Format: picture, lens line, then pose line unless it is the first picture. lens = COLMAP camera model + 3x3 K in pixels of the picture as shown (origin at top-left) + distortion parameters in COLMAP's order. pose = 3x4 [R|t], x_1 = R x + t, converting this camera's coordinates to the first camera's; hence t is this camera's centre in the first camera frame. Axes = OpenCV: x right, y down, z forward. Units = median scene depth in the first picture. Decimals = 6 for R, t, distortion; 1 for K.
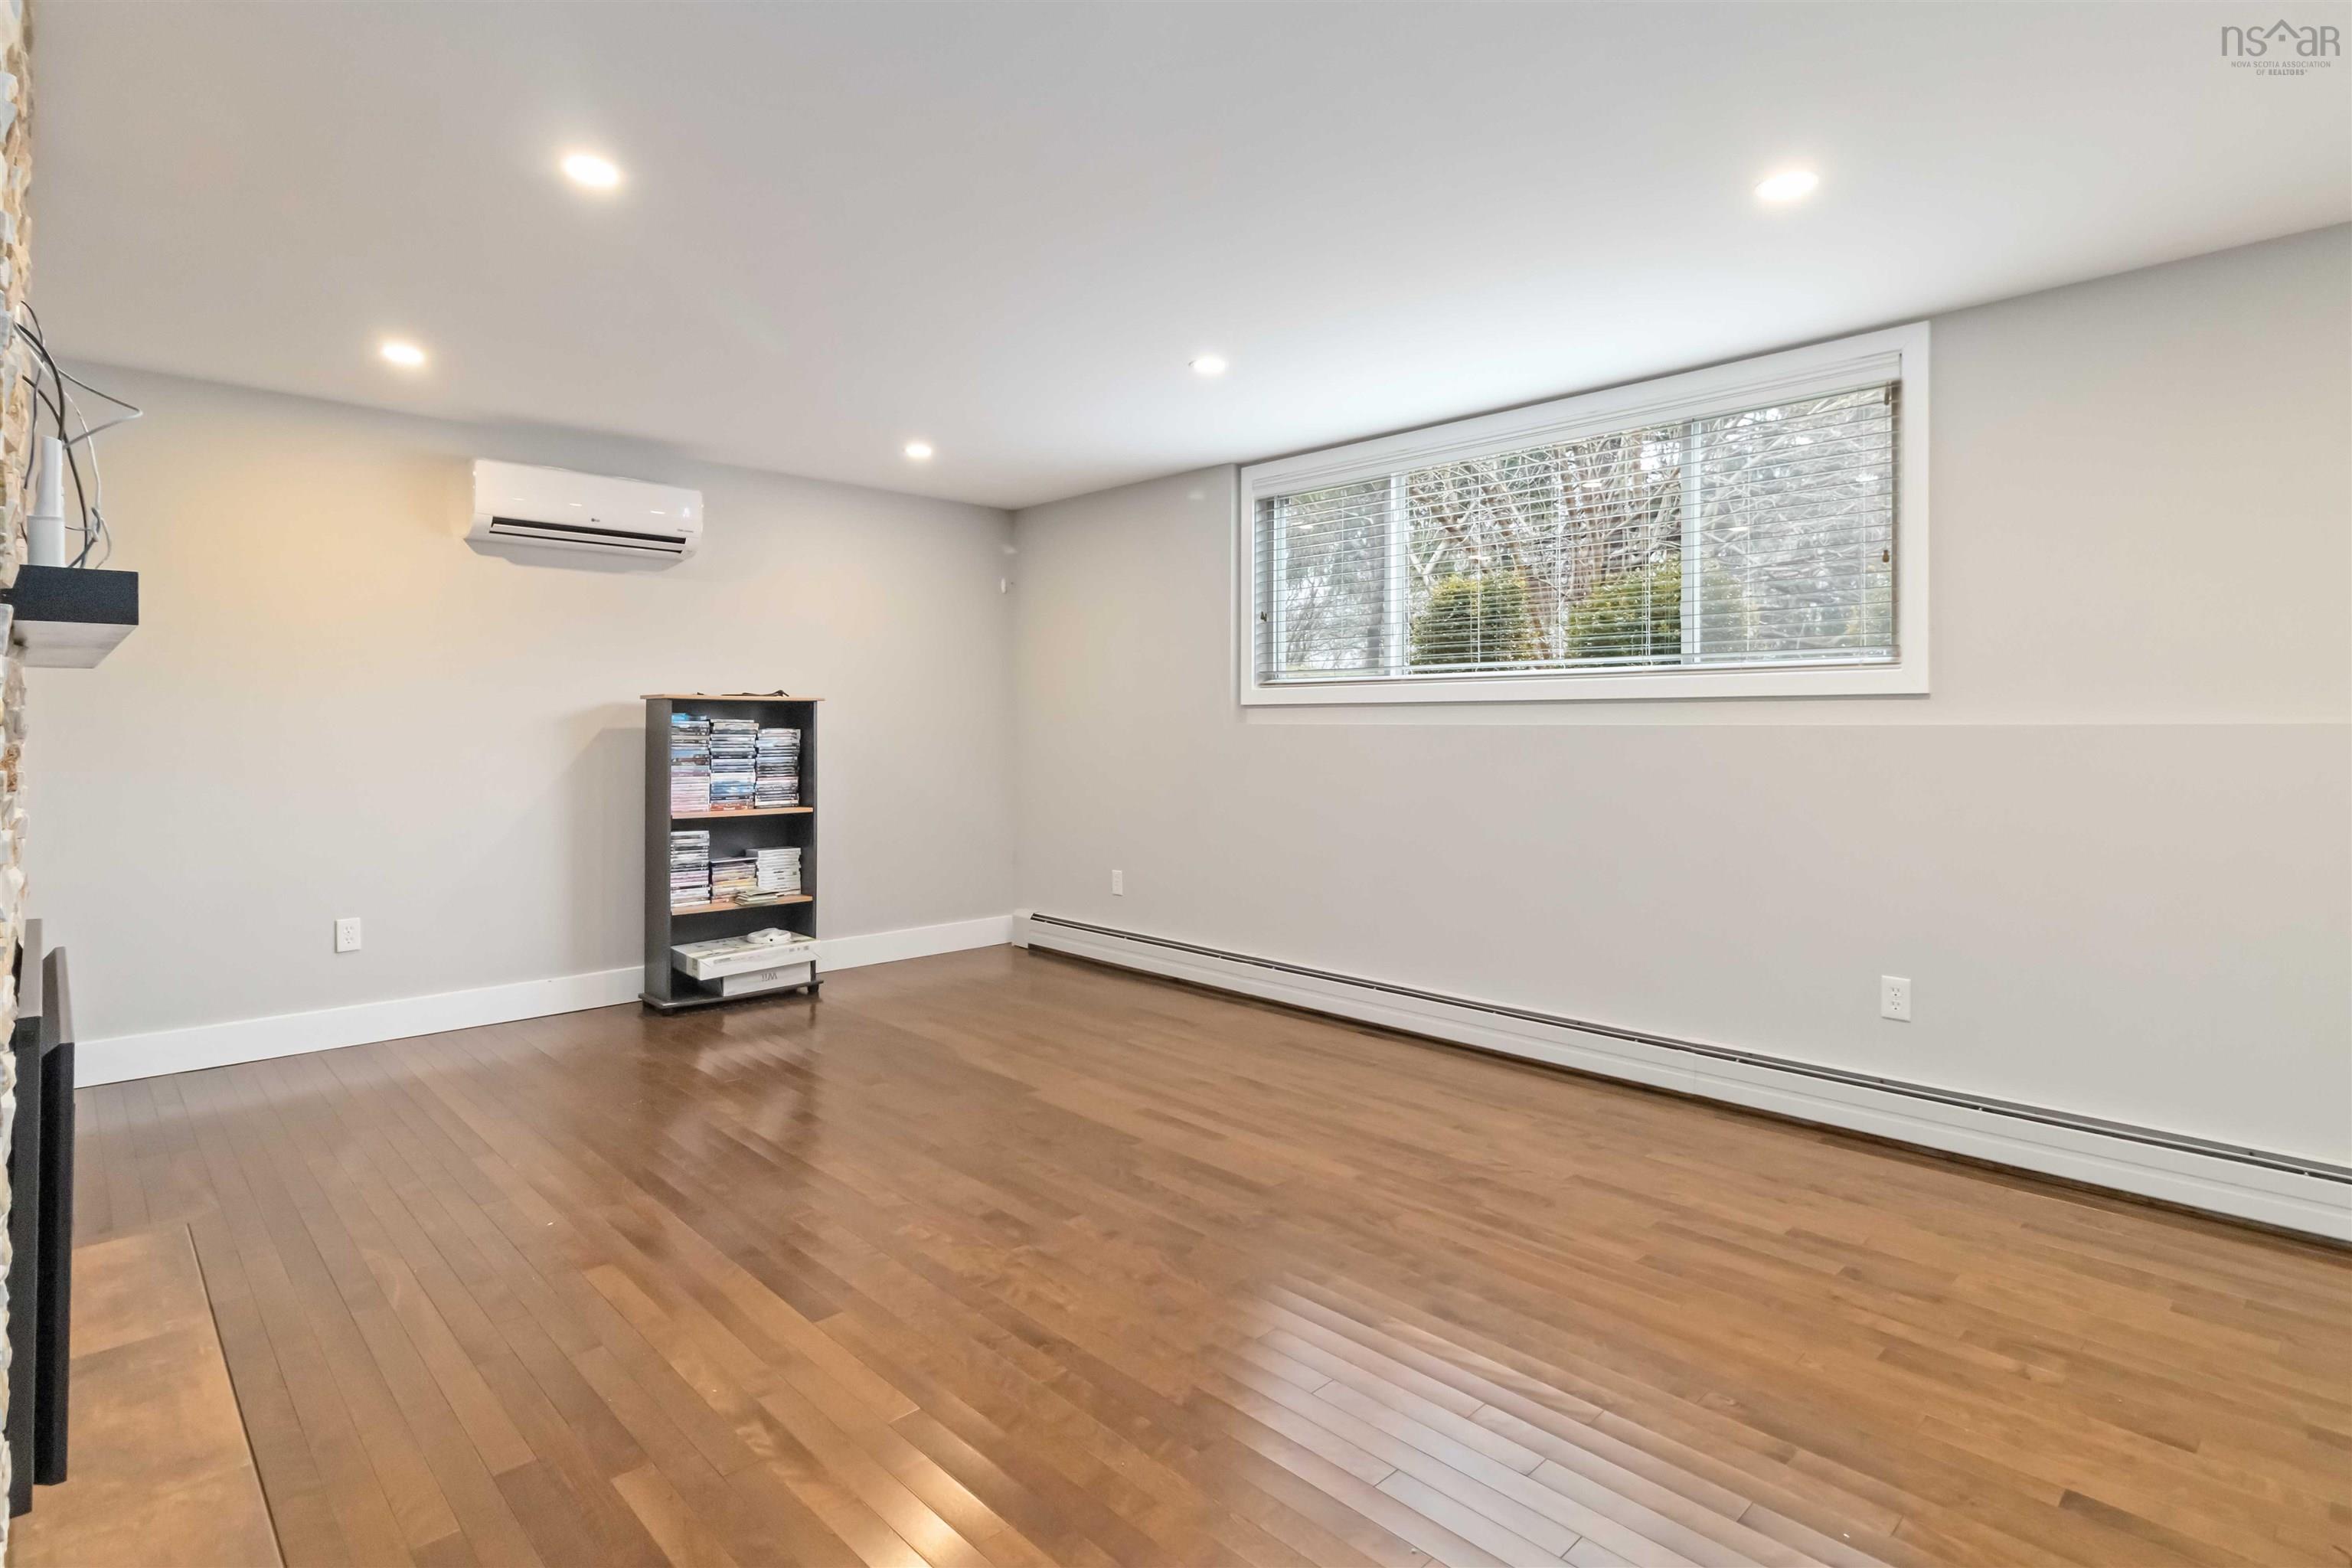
lens RADIAL K [[1174.7, 0, 1171.9], [0, 1174.7, 731.3], [0, 0, 1]] dist [0.005950, 0.000615]
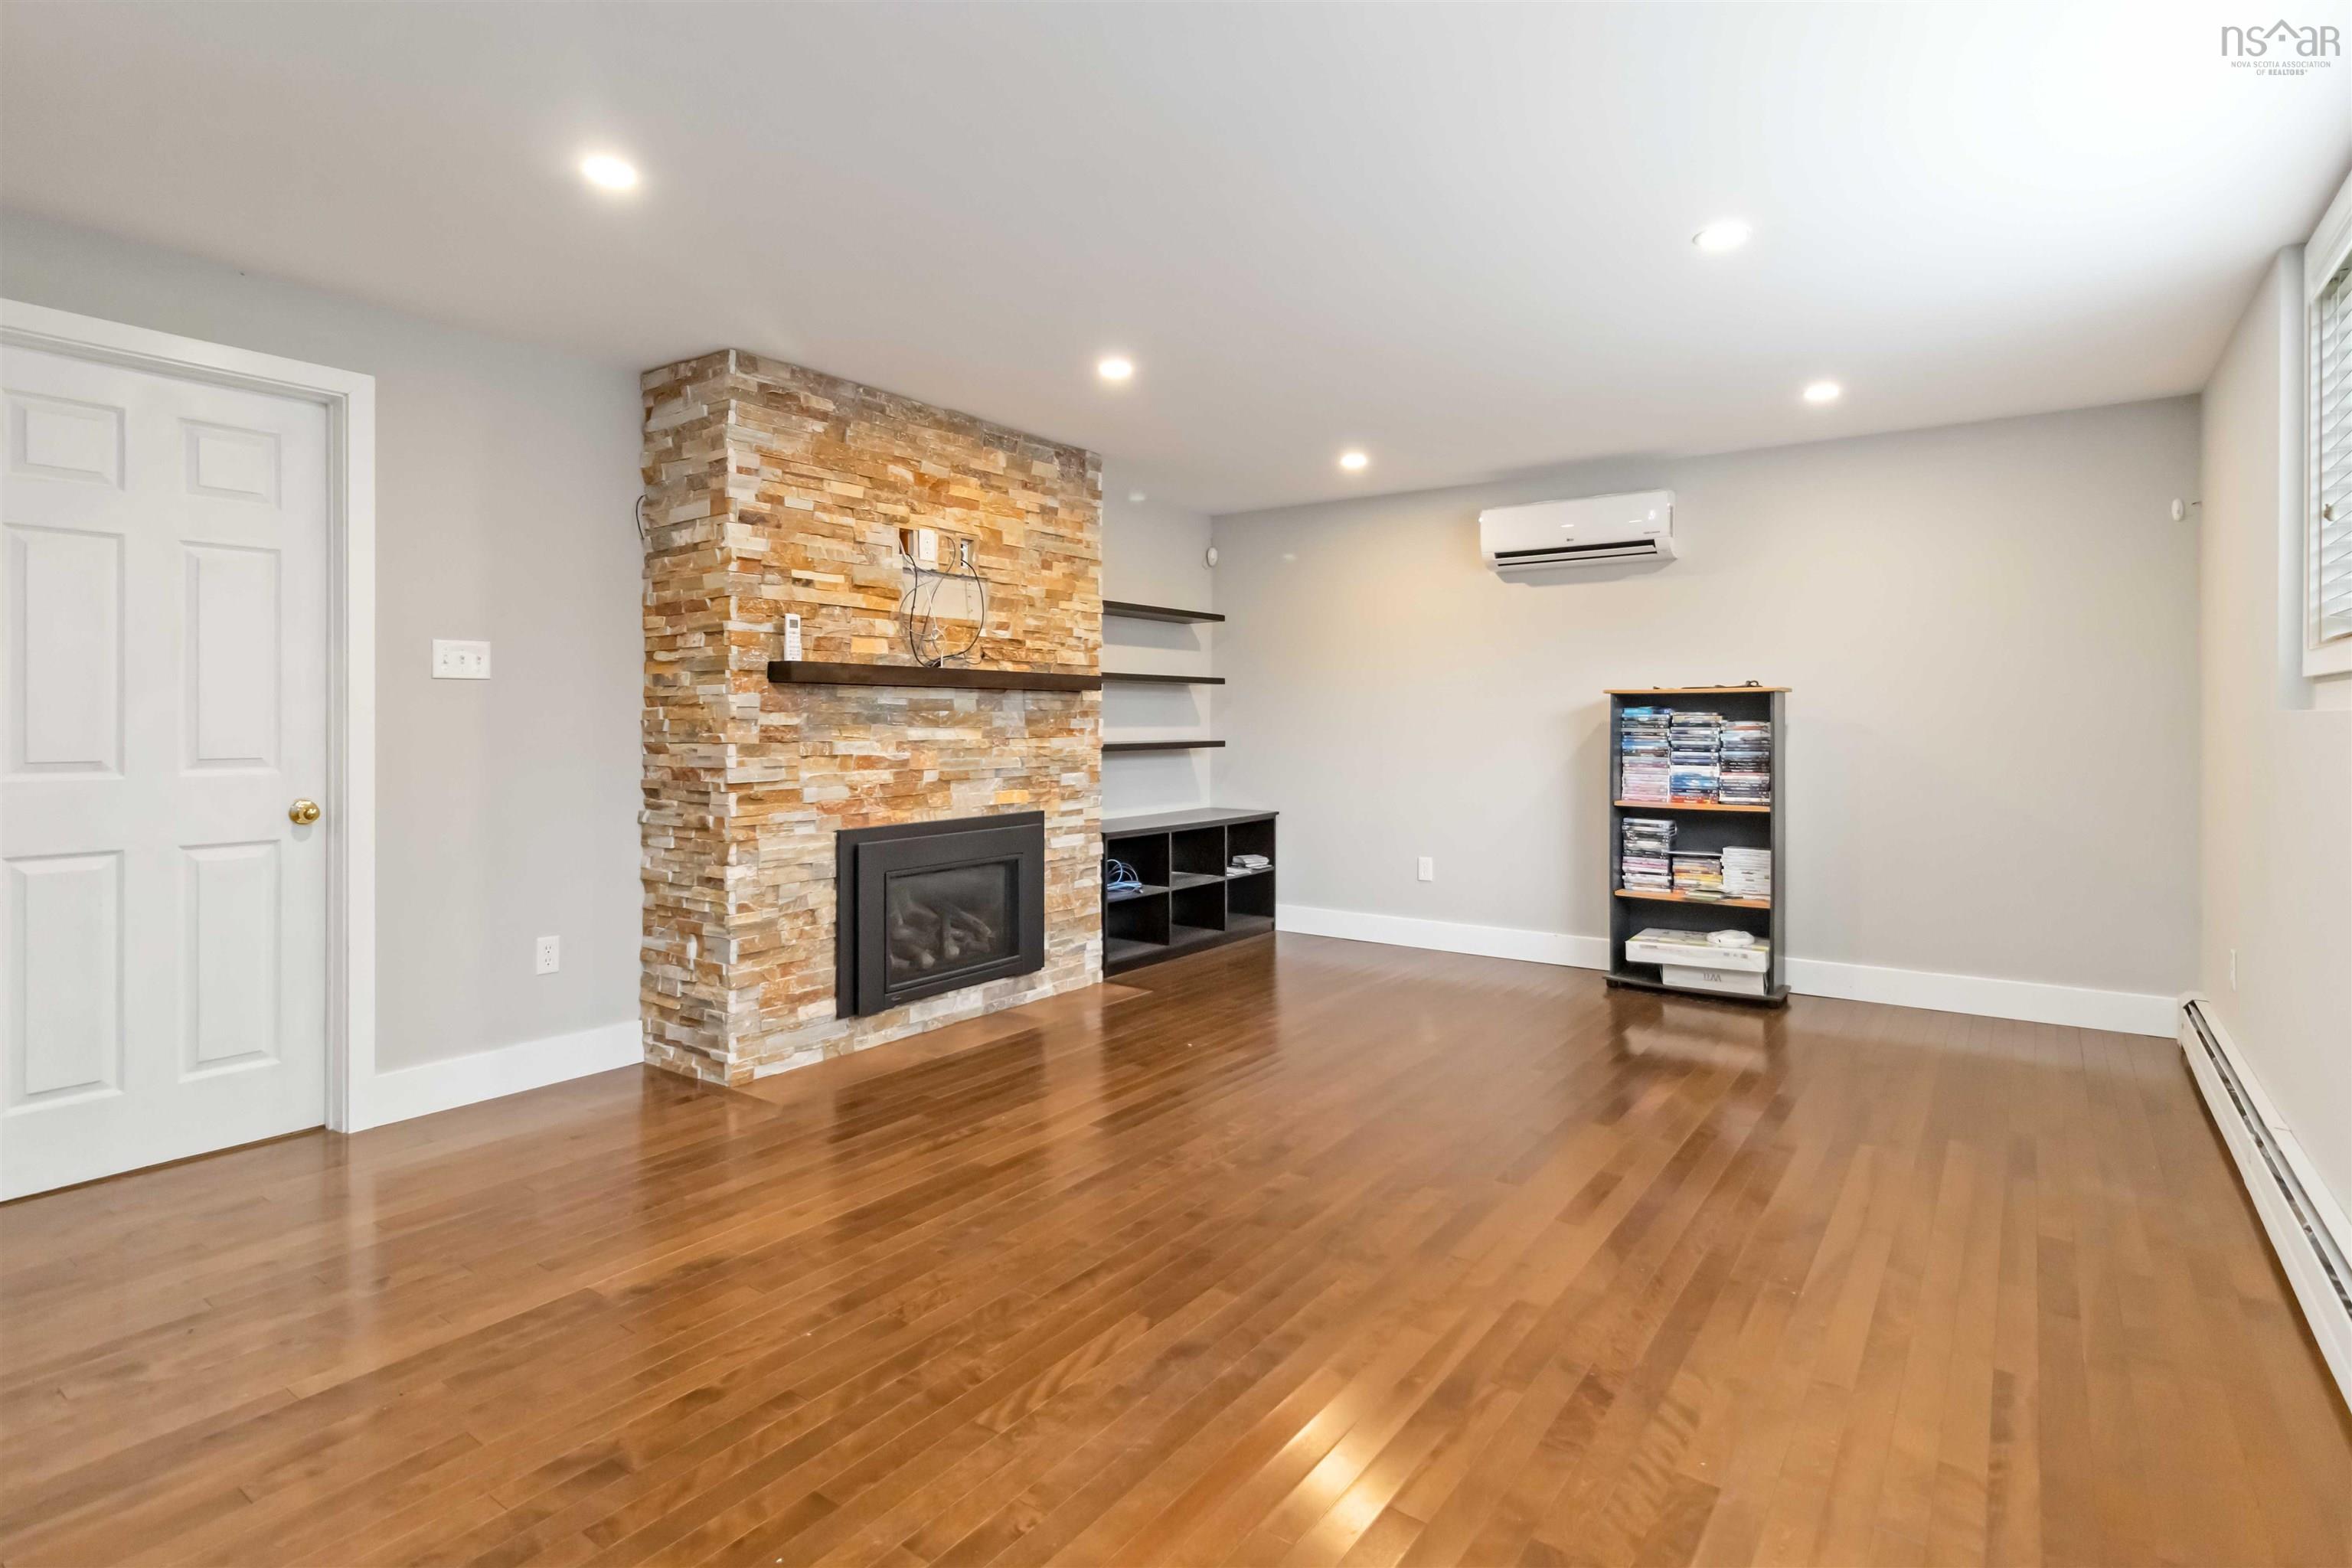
lens RADIAL K [[1174.7, 0, 1171.9], [0, 1174.7, 731.3], [0, 0, 1]] dist [0.005950, 0.000615]
pose [[0.174694, 0.006365, -0.984602, 0.537991], [-0.002111, 0.999979, 0.006090, 0.000816], [0.984620, 0.001014, 0.174704, 0.393741]]
